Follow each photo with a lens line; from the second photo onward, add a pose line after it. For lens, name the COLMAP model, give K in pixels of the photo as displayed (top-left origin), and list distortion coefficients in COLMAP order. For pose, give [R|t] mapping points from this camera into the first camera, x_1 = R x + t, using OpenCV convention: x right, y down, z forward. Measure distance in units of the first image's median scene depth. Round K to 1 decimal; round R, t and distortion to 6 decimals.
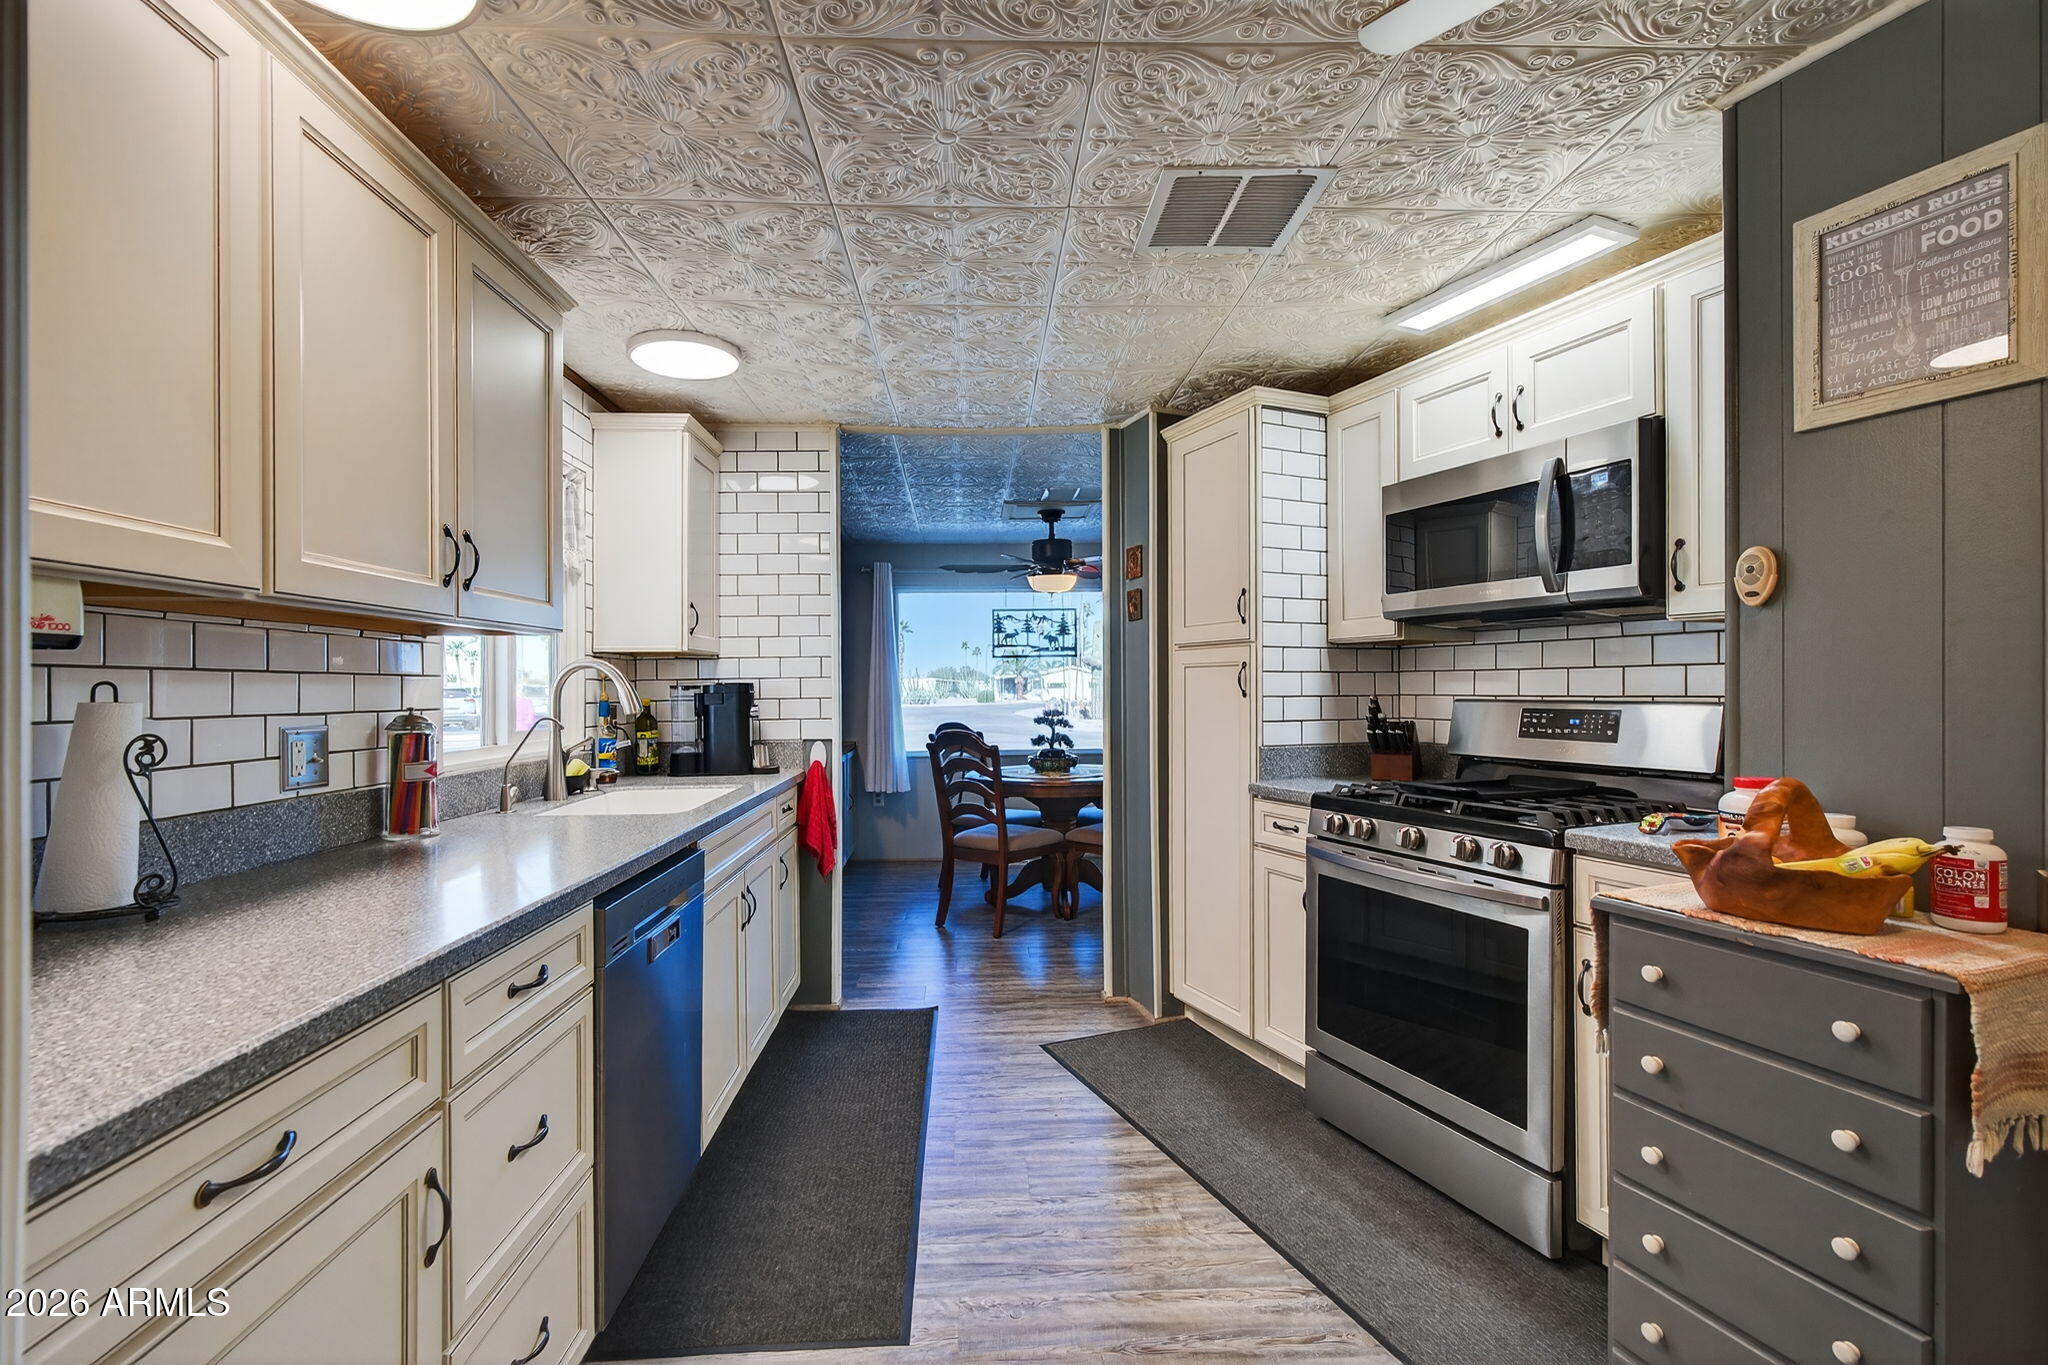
lens RADIAL K [[911.2, 0, 1006.8], [0, 911.2, 688.7], [0, 0, 1]] dist [-0.005920, 0.000063]
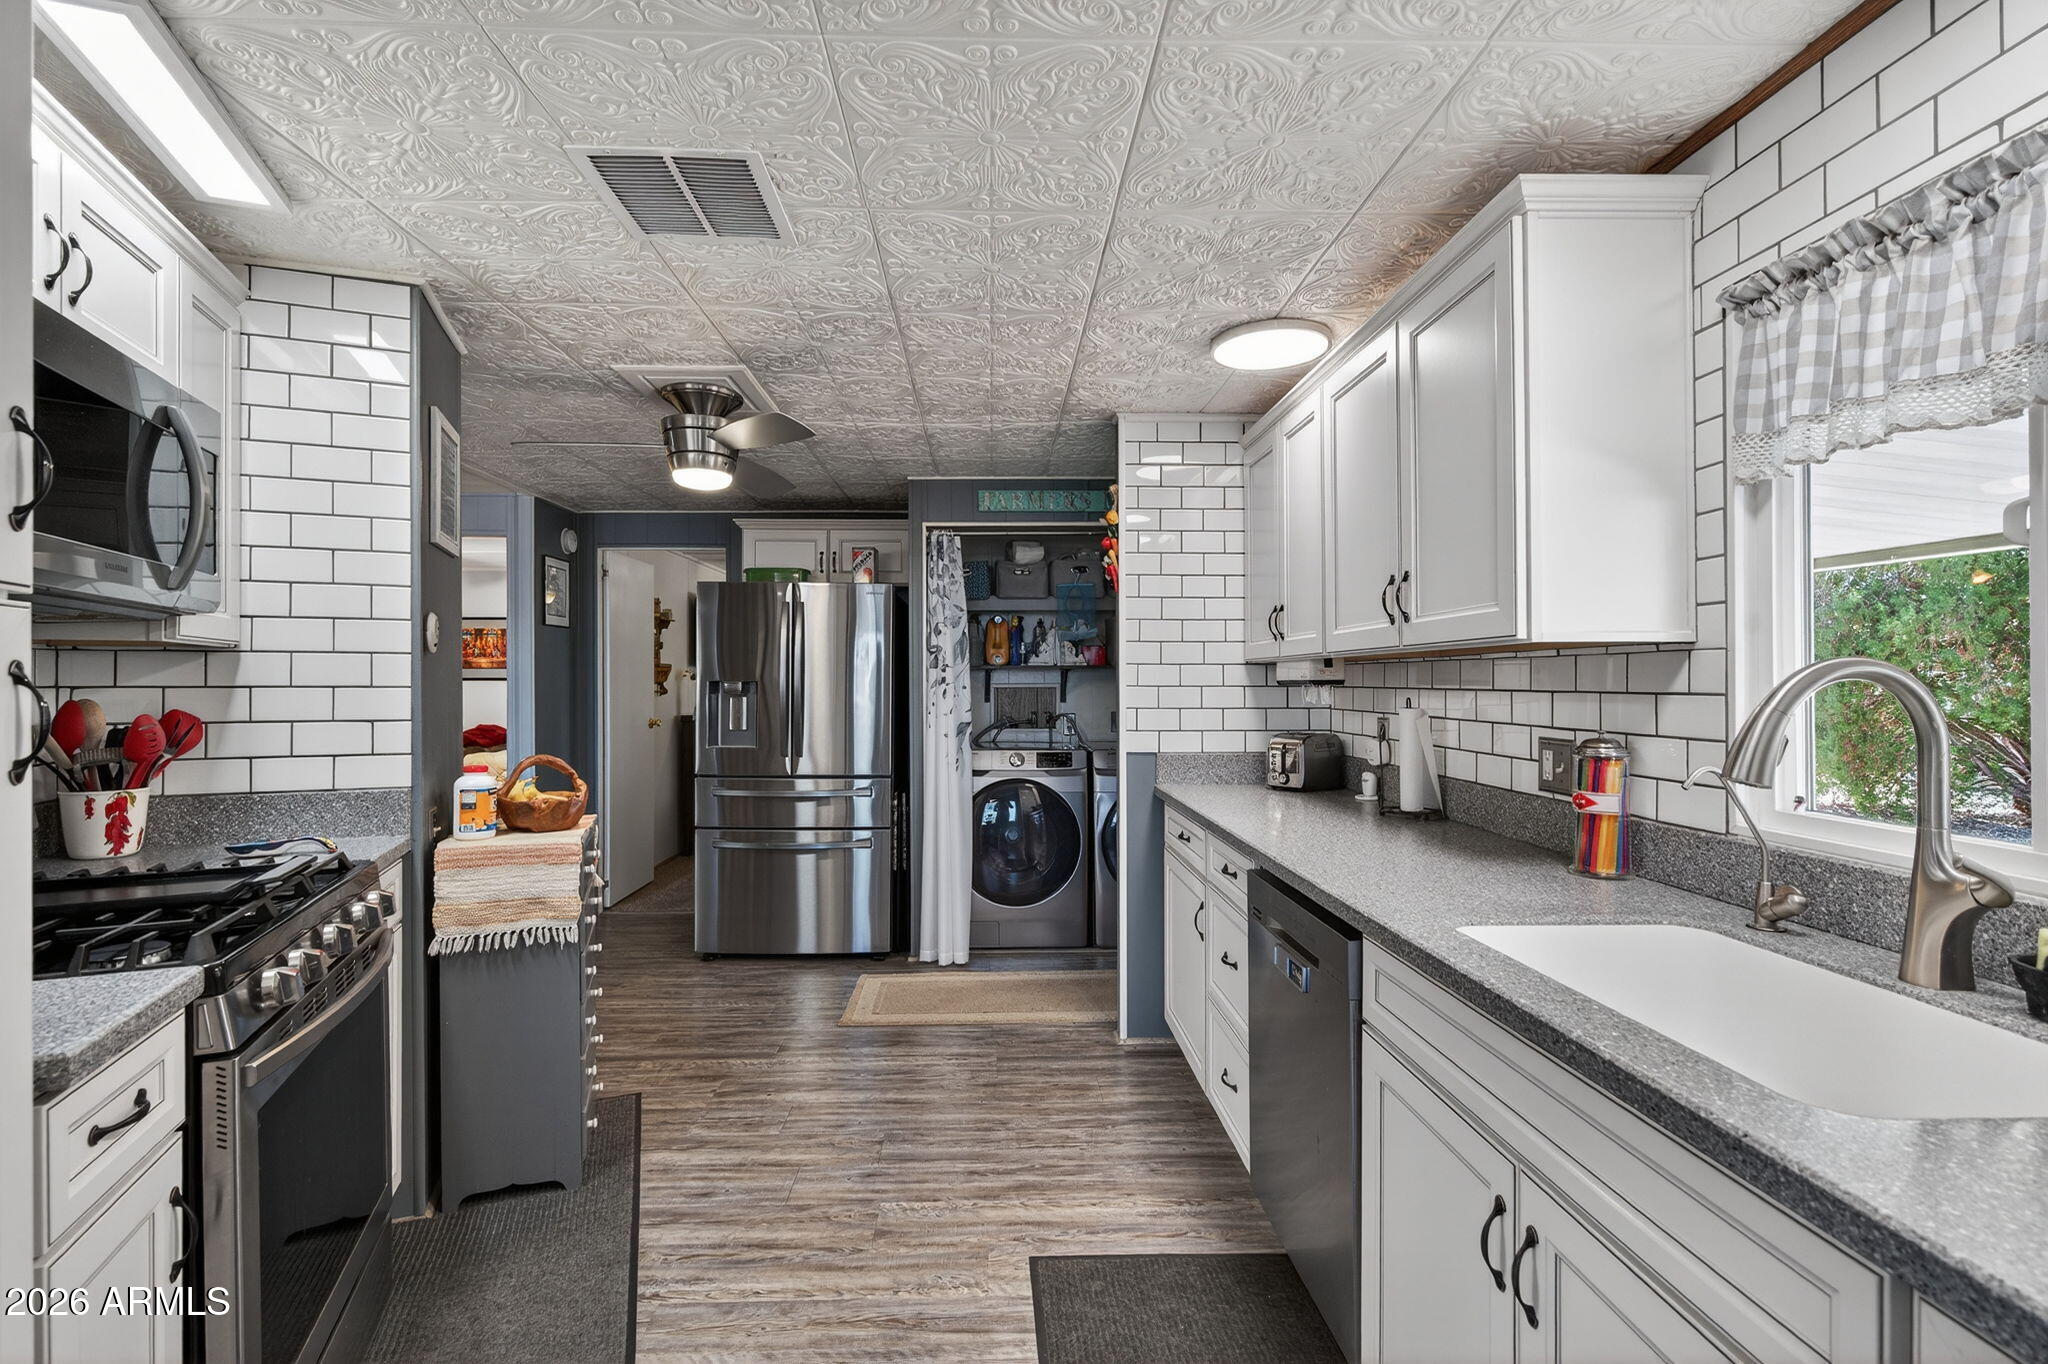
lens RADIAL K [[911.2, 0, 1006.8], [0, 911.2, 688.2], [0, 0, 1]] dist [-0.005920, 0.000063]
pose [[-0.999904, 0.006607, 0.012142, -0.093462], [0.006620, 0.999978, 0.001021, -0.027131], [-0.012135, 0.001101, -0.999926, 2.103218]]
